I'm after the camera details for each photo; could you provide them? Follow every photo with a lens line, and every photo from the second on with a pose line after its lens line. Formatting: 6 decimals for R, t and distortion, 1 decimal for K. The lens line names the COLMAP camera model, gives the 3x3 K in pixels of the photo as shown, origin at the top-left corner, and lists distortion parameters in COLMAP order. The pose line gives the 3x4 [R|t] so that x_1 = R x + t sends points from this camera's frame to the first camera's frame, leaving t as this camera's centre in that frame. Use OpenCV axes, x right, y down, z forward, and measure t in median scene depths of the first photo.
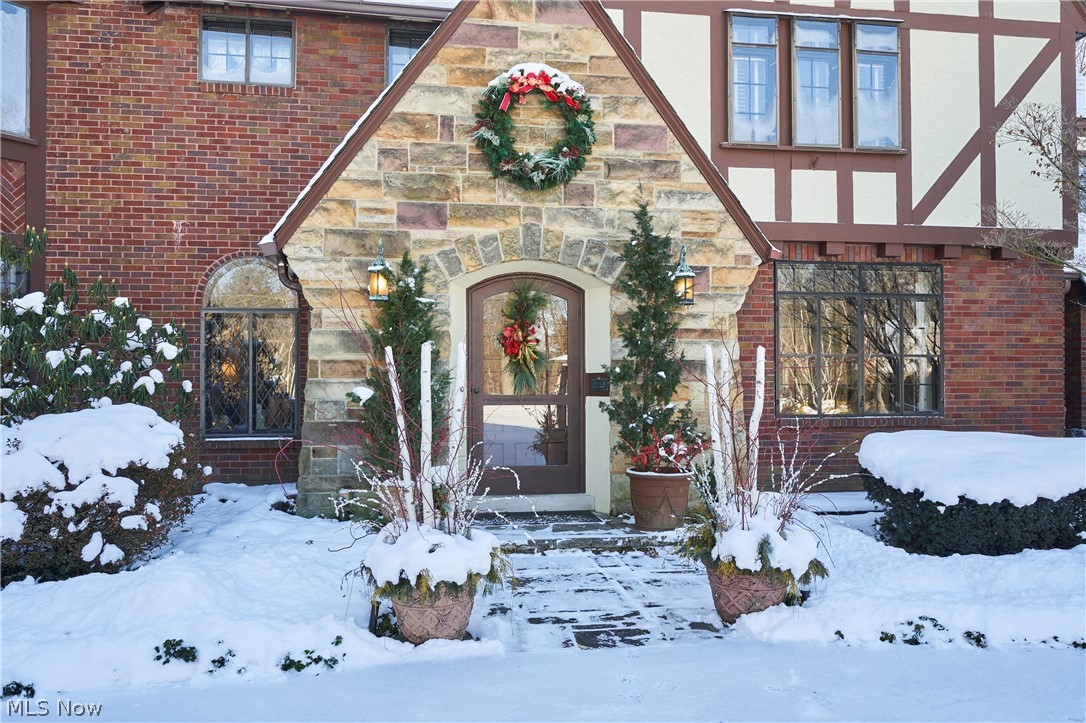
lens RADIAL K [[787.9, 0, 543.5], [0, 787.9, 362.6], [0, 0, 1]] dist [-0.004674, 0.001249]
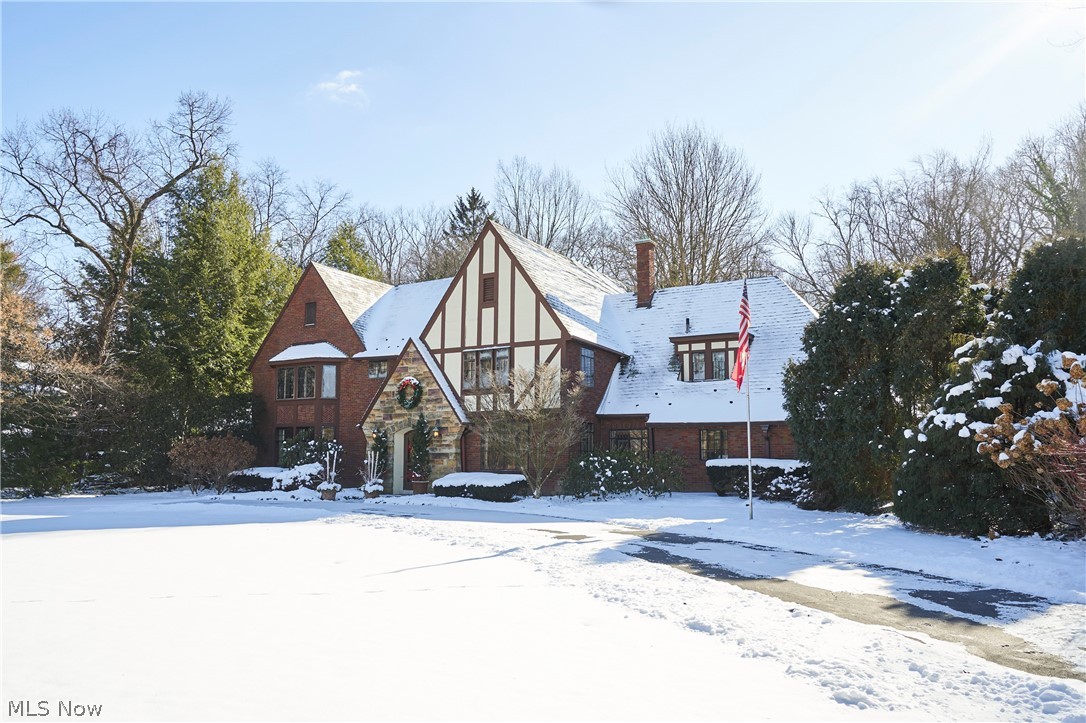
lens RADIAL K [[787.9, 0, 542.3], [0, 787.9, 362.5], [0, 0, 1]] dist [-0.004674, 0.001249]
pose [[0.783669, -0.075443, -0.616581, 2.853929], [0.013198, 0.994395, -0.104897, -0.031148], [0.621039, 0.074067, 0.780272, -1.602508]]
